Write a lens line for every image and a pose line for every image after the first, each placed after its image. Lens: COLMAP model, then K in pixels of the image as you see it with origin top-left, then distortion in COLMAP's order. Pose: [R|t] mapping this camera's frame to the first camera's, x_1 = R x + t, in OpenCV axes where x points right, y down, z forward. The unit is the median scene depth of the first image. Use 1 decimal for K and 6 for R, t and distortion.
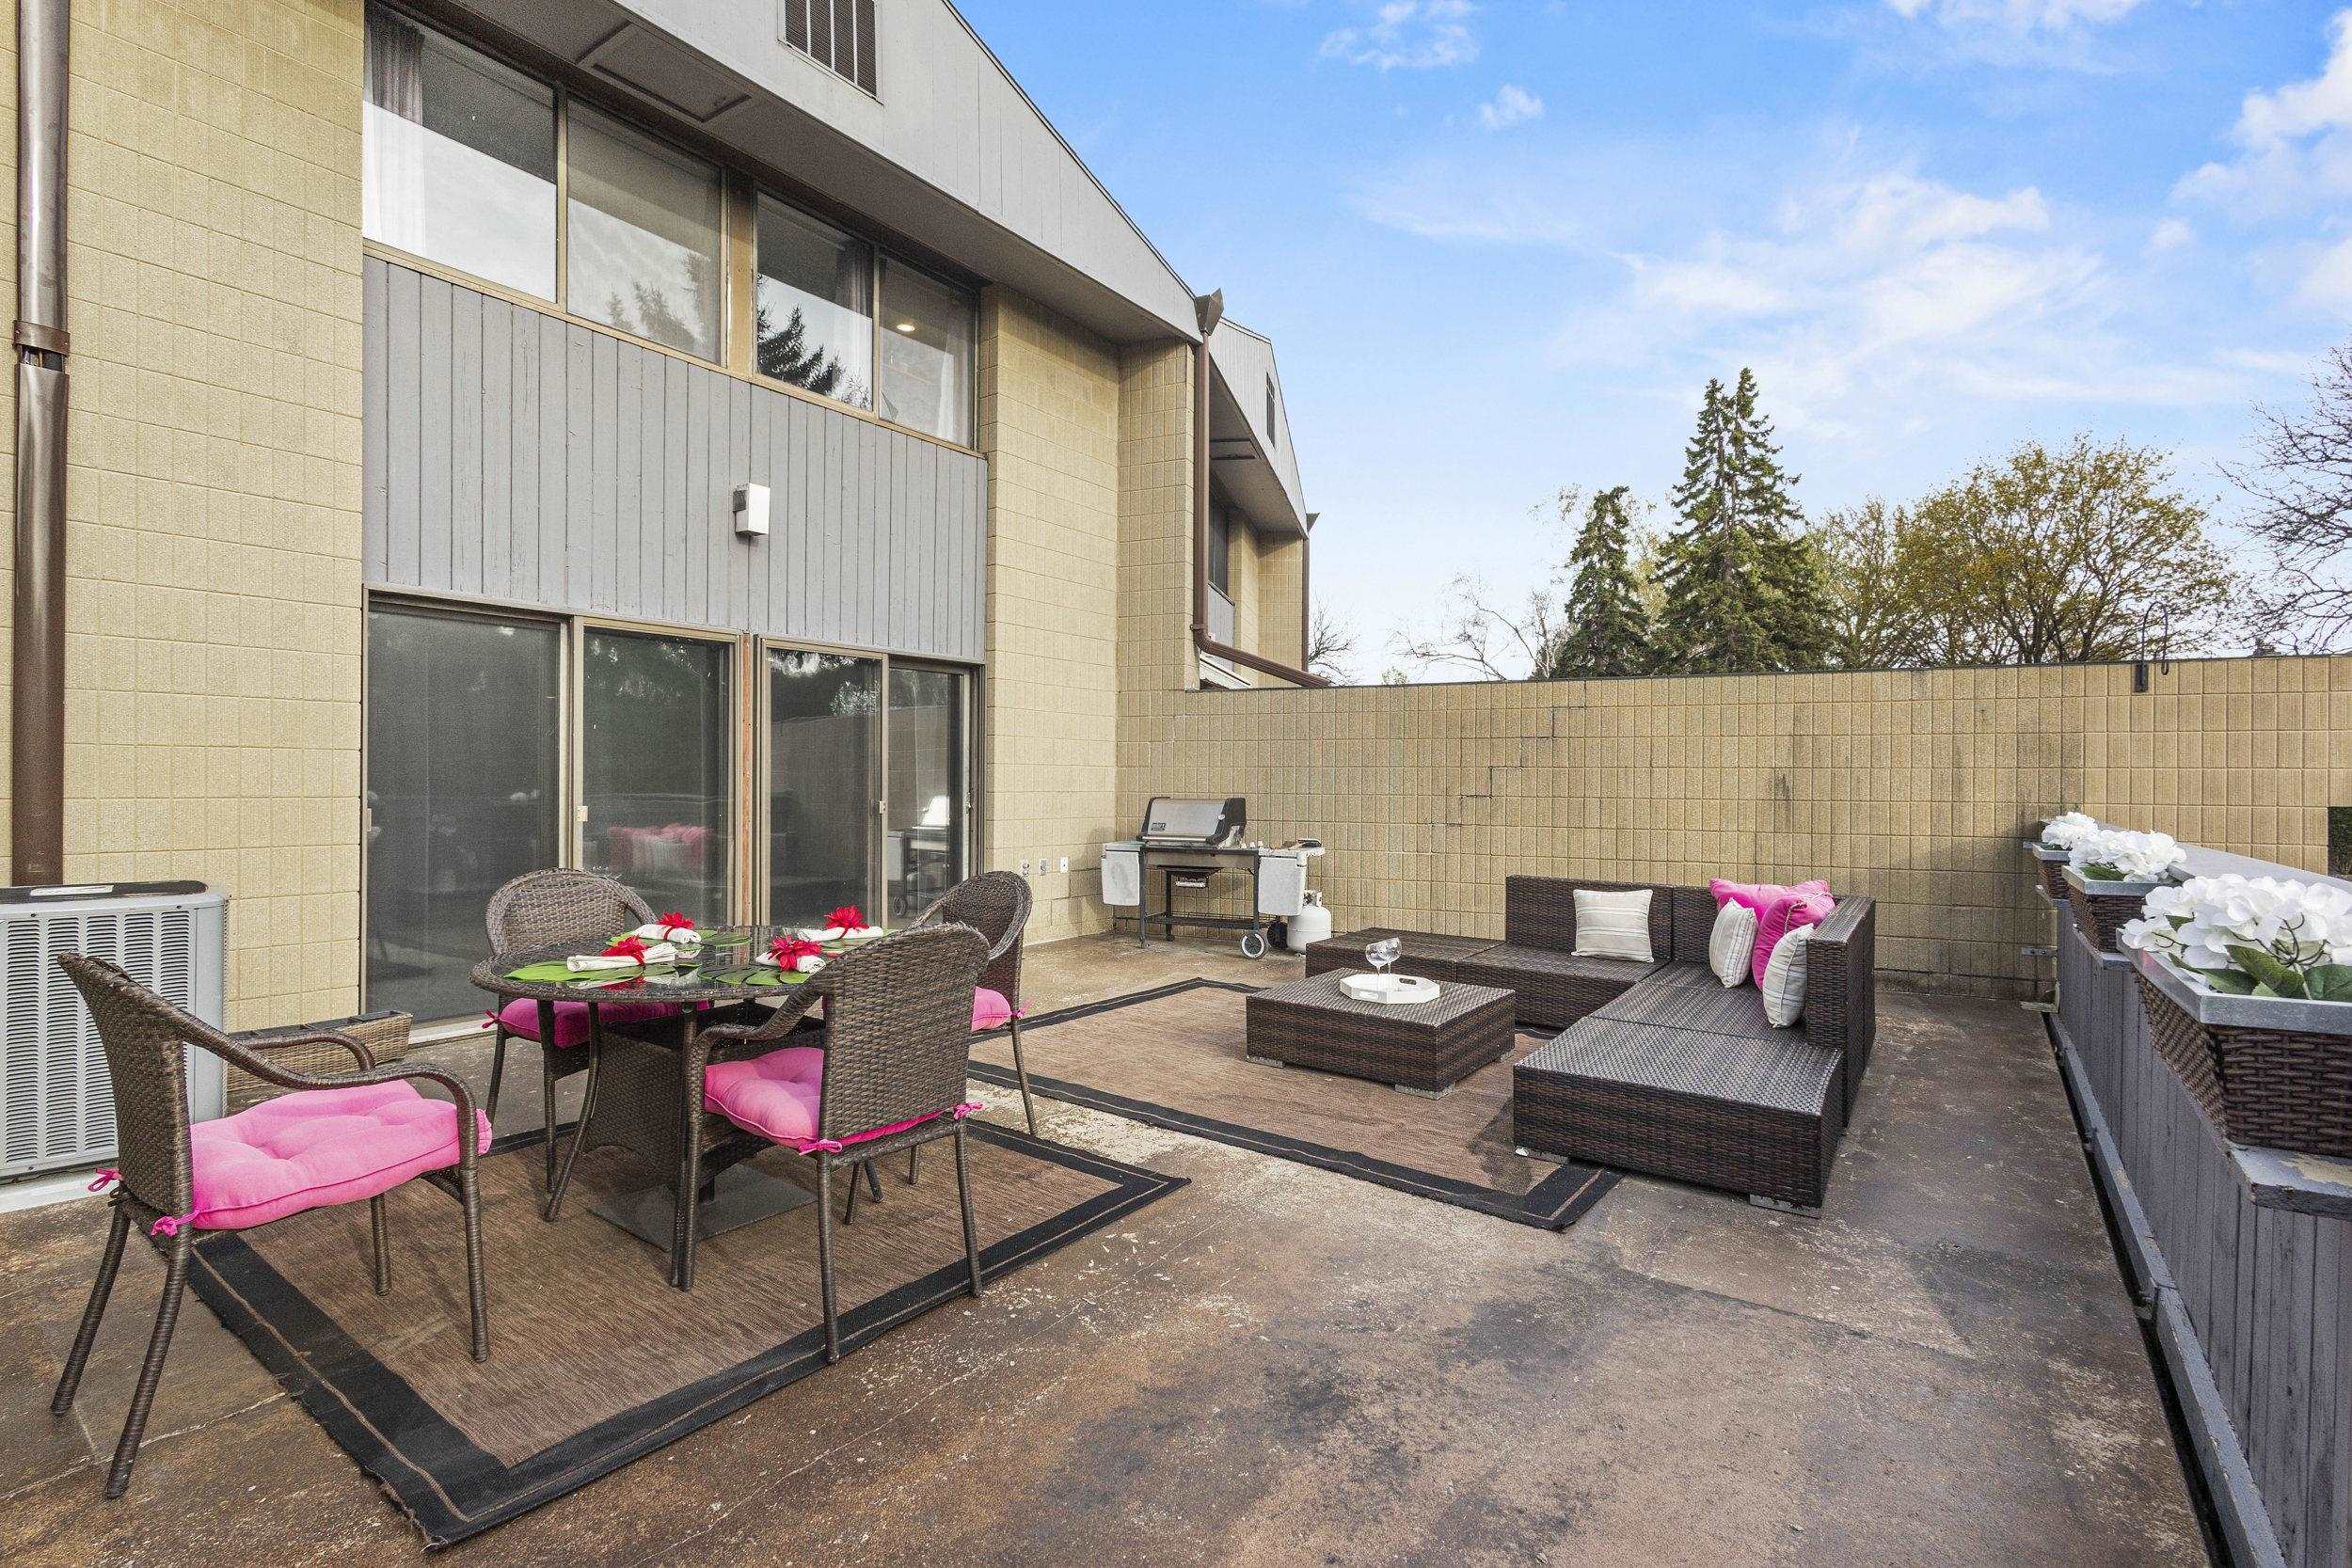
lens RADIAL K [[1077.9, 0, 1169.3], [0, 1077.9, 787.4], [0, 0, 1]] dist [0.005656, 0.000016]
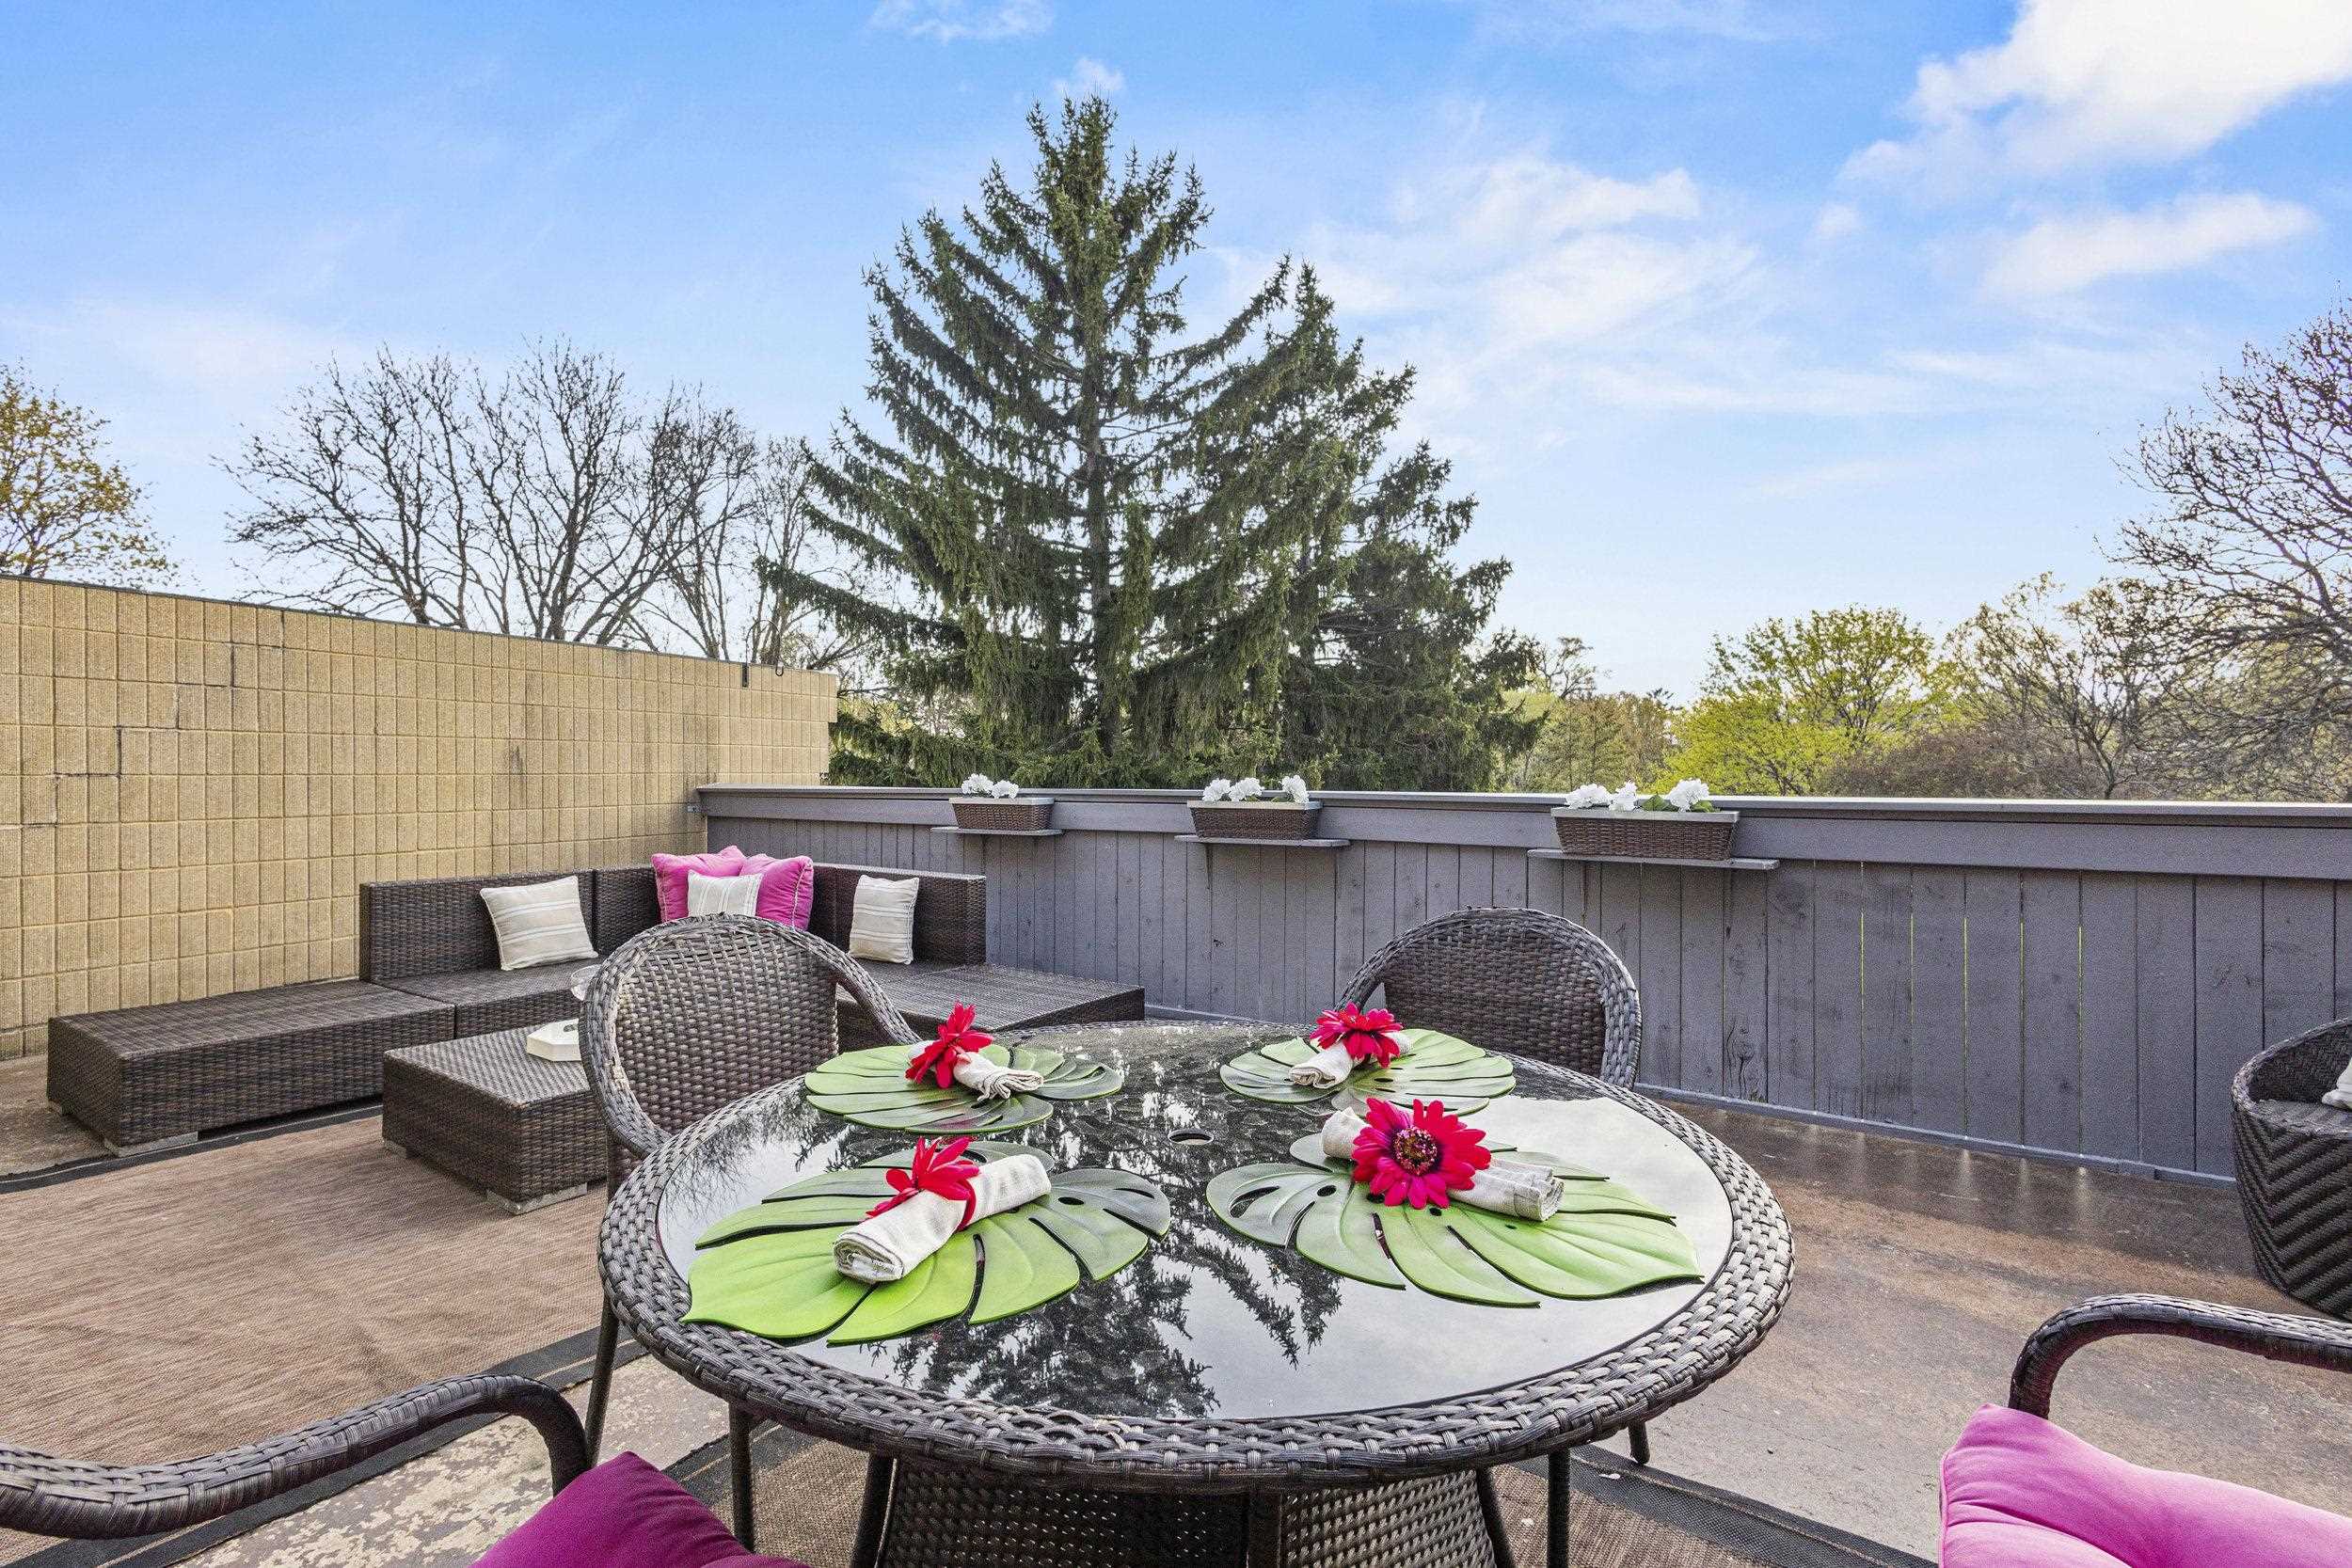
lens RADIAL K [[1077.9, 0, 1171.1], [0, 1077.9, 775.2], [0, 0, 1]] dist [0.005656, 0.000016]
pose [[-0.002670, -0.011285, 0.999933, -0.372512], [0.006365, 0.999916, 0.011302, 0.006139], [-0.999976, 0.006395, -0.002598, 0.460457]]
